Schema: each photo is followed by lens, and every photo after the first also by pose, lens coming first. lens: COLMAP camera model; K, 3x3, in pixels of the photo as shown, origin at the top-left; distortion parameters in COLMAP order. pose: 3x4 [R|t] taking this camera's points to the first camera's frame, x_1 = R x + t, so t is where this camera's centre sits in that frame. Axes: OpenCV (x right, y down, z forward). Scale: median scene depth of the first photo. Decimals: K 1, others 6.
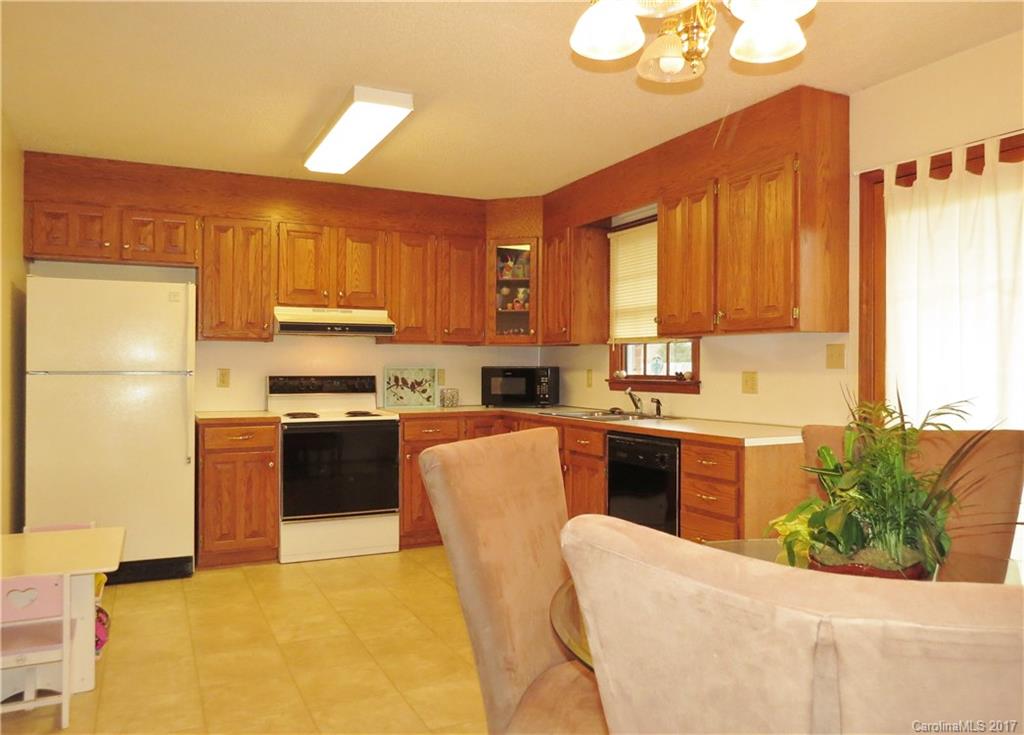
lens RADIAL K [[764.4, 0, 512.0], [0, 764.4, 367.5], [0, 0, 1]] dist [-0.024117, 0.005859]
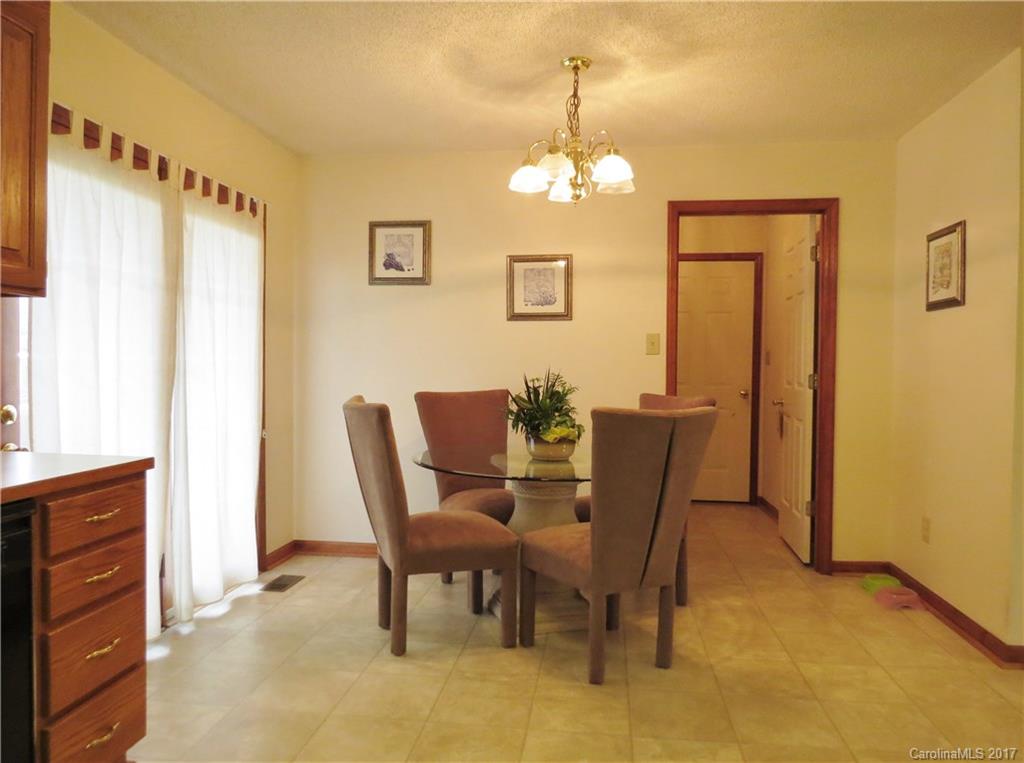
lens RADIAL K [[736.5, 0, 512.0], [0, 736.5, 381.5], [0, 0, 1]] dist [-0.037005, 0.030449]
pose [[-0.835605, -0.024309, 0.548793, -0.221550], [-0.012520, 0.999604, 0.025214, 0.003106], [-0.549189, 0.014198, -0.835578, 0.917796]]
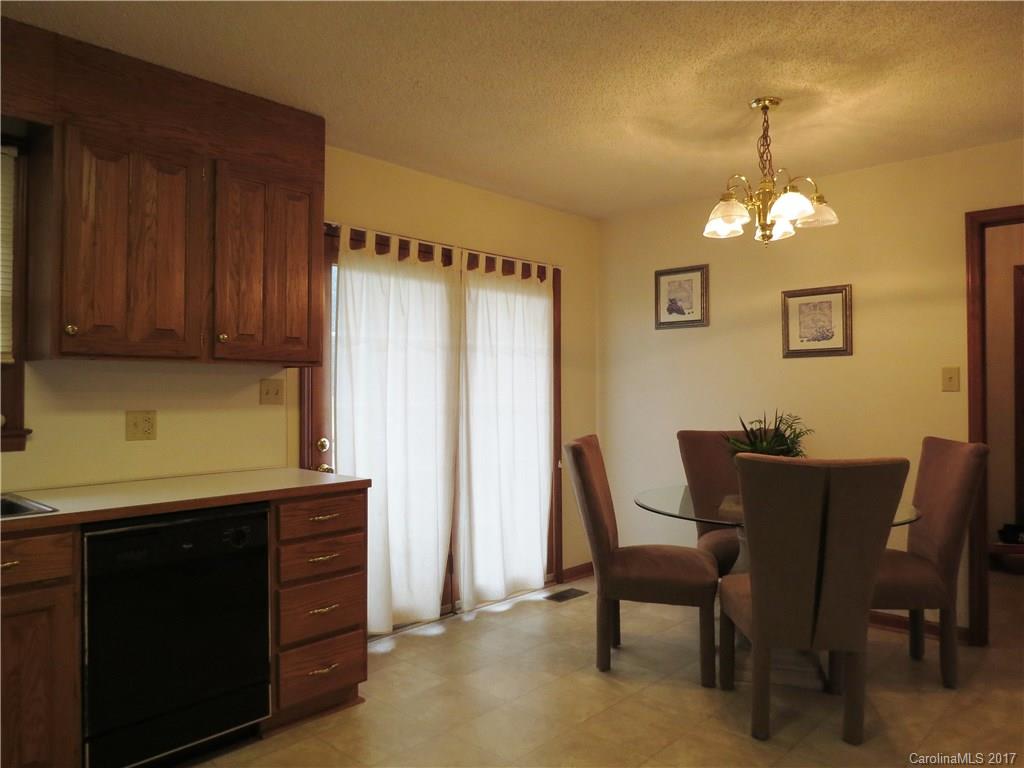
lens RADIAL K [[730.9, 0, 512.0], [0, 730.9, 384.0], [0, 0, 1]] dist [-0.023347, 0.003373]
pose [[-0.363695, 0.006436, 0.931496, -0.414879], [0.001815, 0.999979, -0.006200, -0.013273], [-0.931516, -0.000564, -0.363699, 0.780757]]
